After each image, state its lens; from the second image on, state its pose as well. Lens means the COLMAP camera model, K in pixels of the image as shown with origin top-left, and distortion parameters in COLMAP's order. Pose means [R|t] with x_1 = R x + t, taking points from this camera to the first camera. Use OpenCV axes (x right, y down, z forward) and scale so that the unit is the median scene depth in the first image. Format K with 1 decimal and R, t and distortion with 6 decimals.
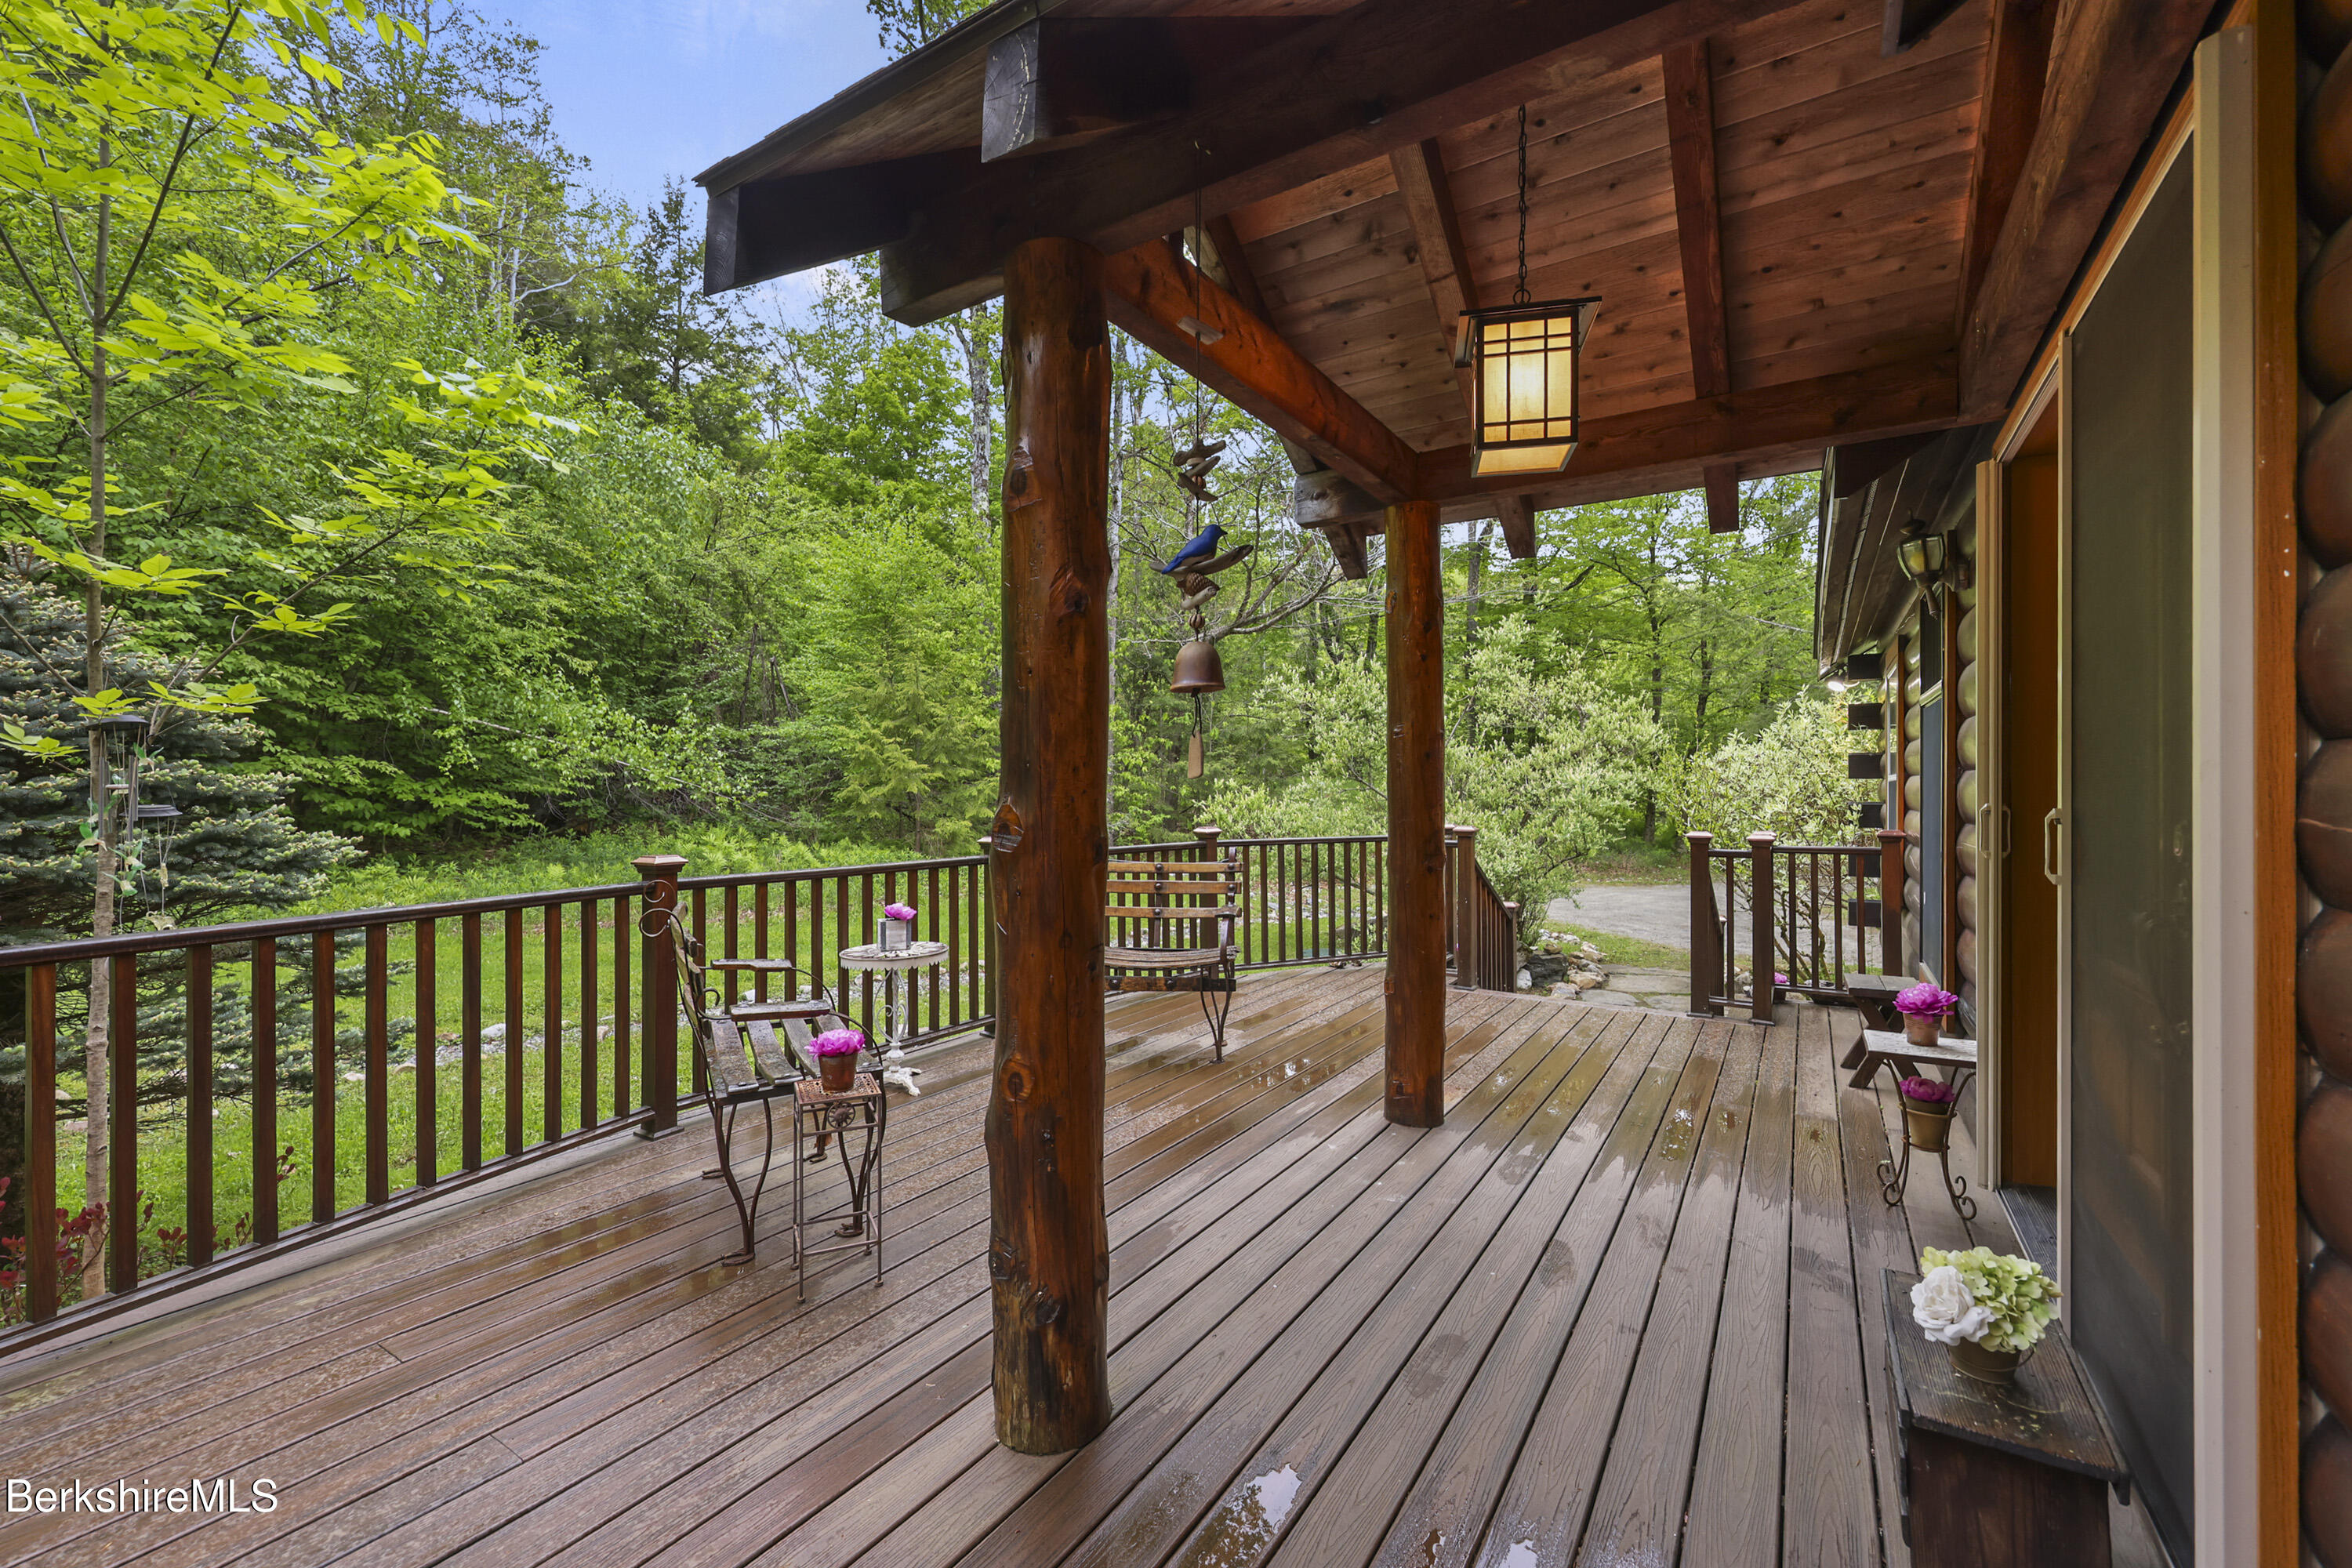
lens RADIAL K [[975.3, 0, 1179.6], [0, 975.3, 783.4], [0, 0, 1]] dist [-0.014504, 0.000729]
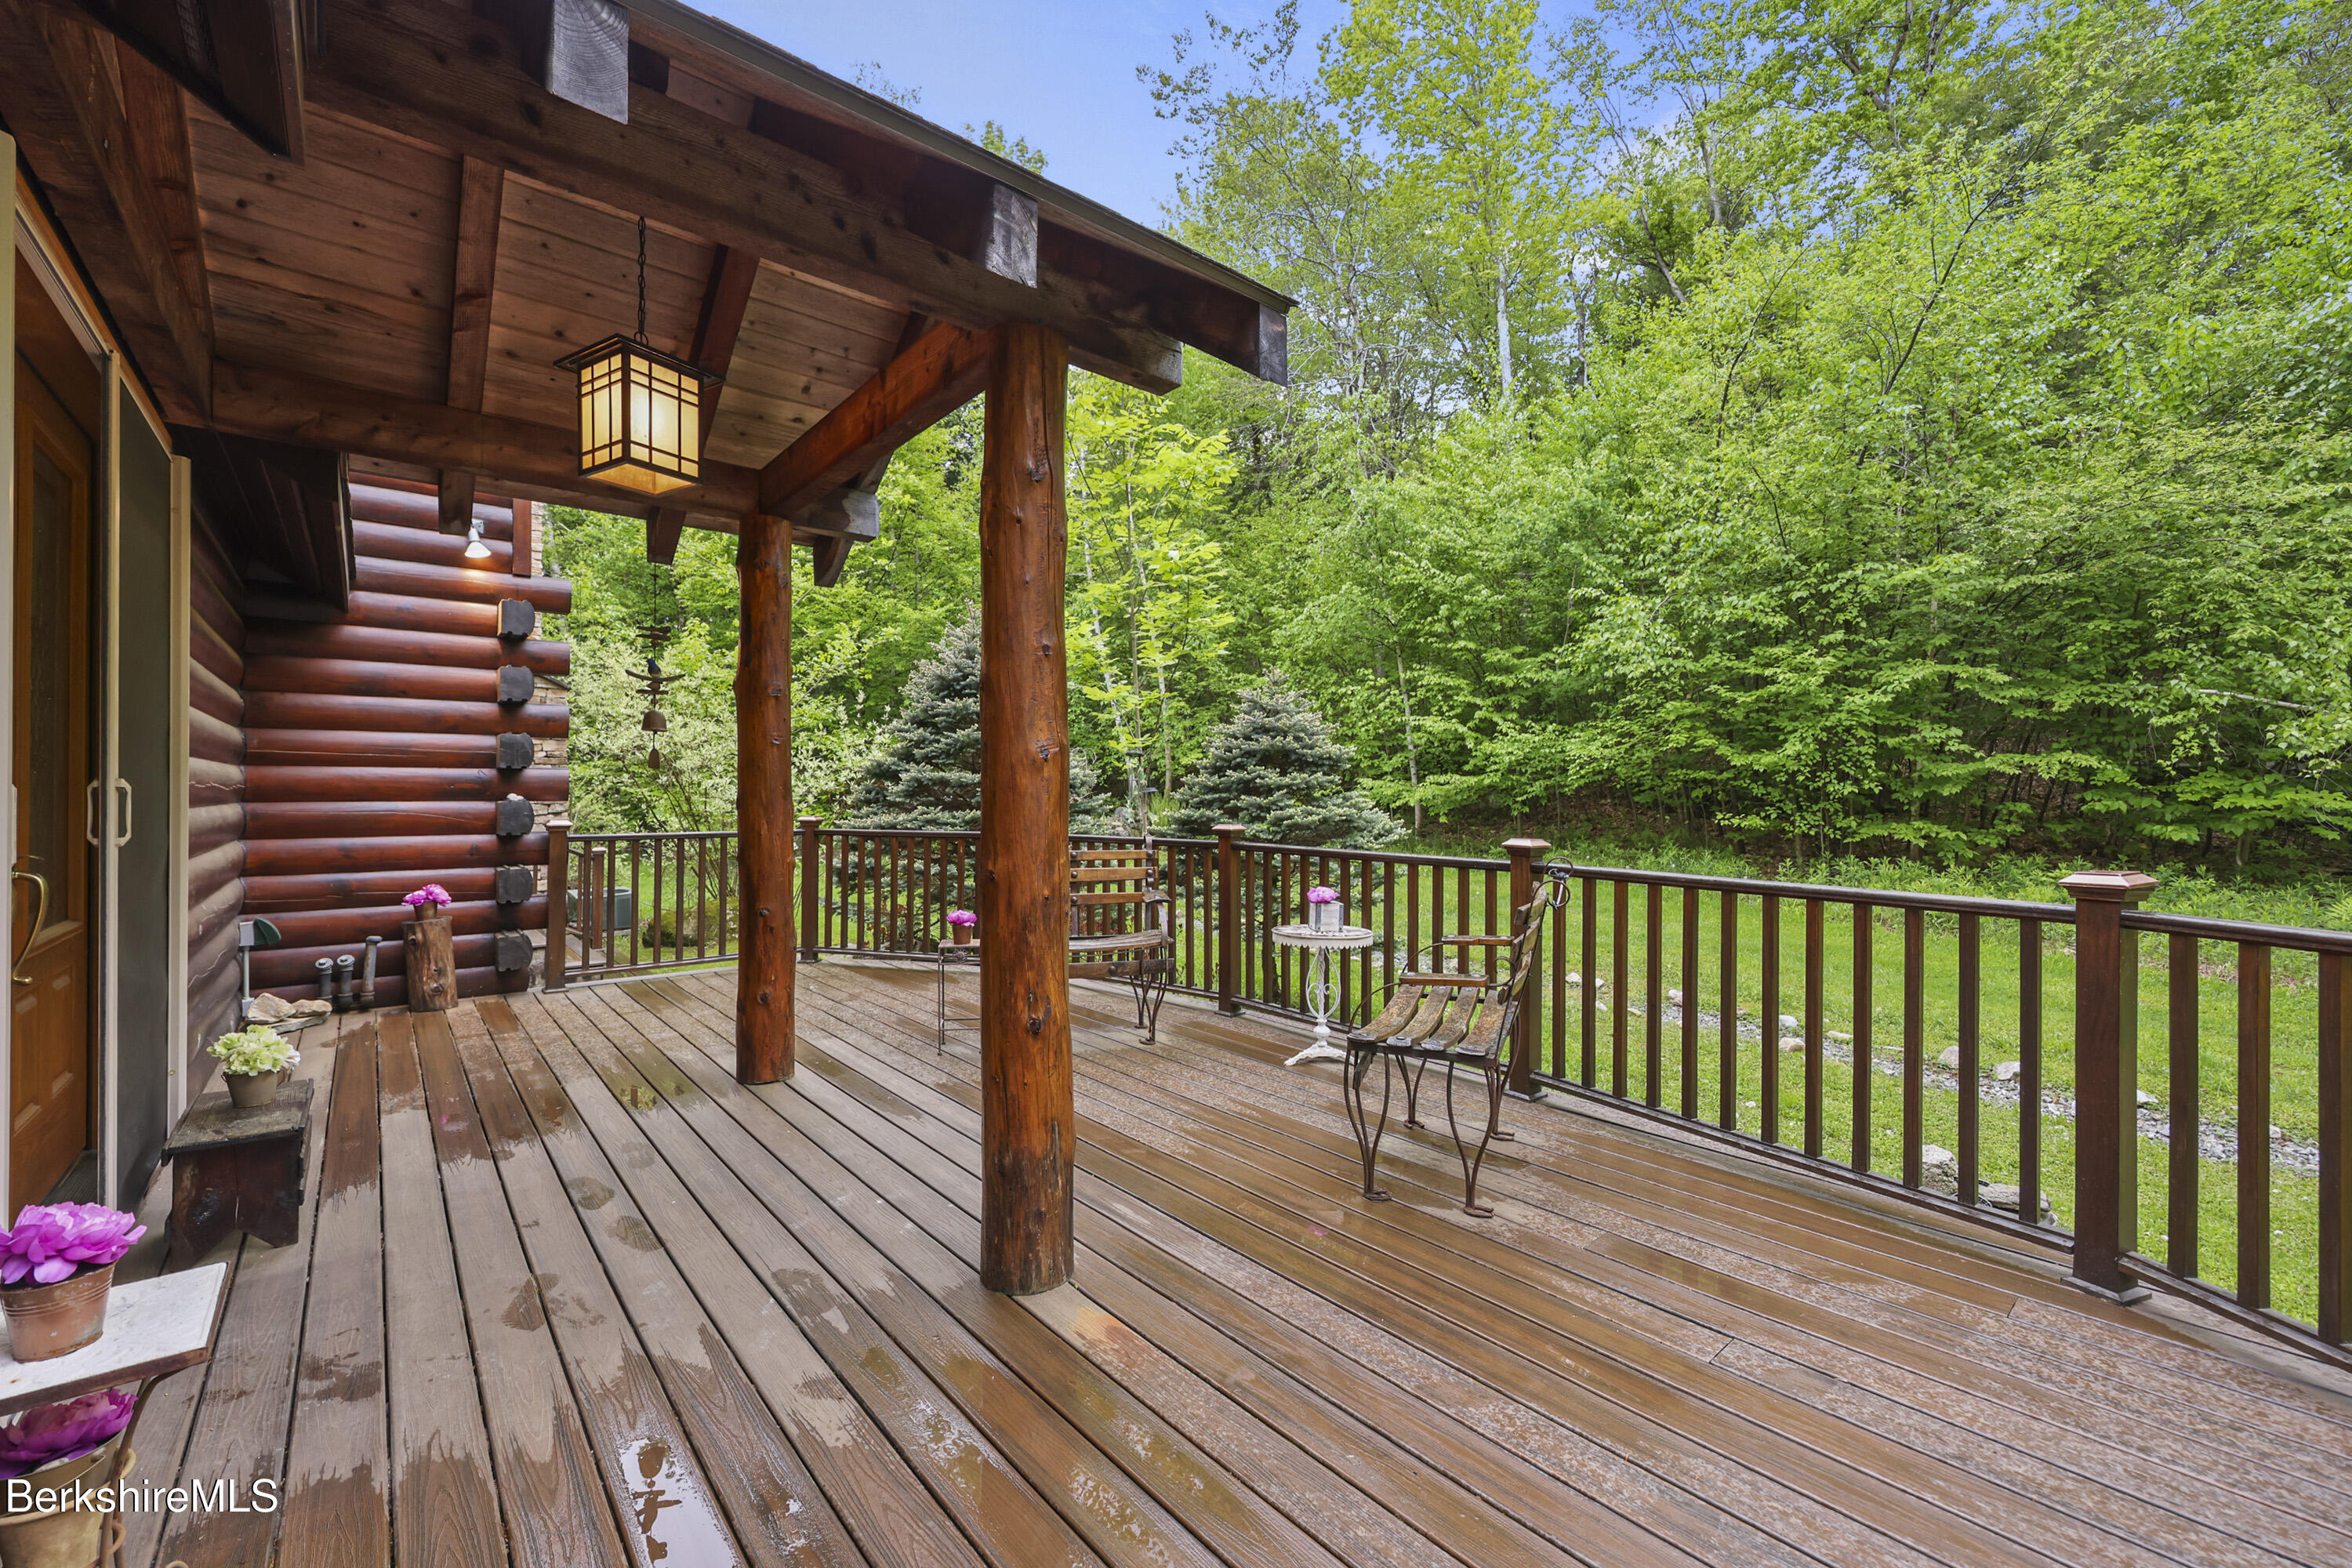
lens RADIAL K [[975.3, 0, 1181.3], [0, 975.3, 785.4], [0, 0, 1]] dist [-0.014504, 0.000729]
pose [[-0.293511, 0.000765, -0.955955, 0.881788], [-0.002095, 0.999997, 0.001443, 0.019364], [0.955953, 0.002427, -0.293508, 1.368439]]
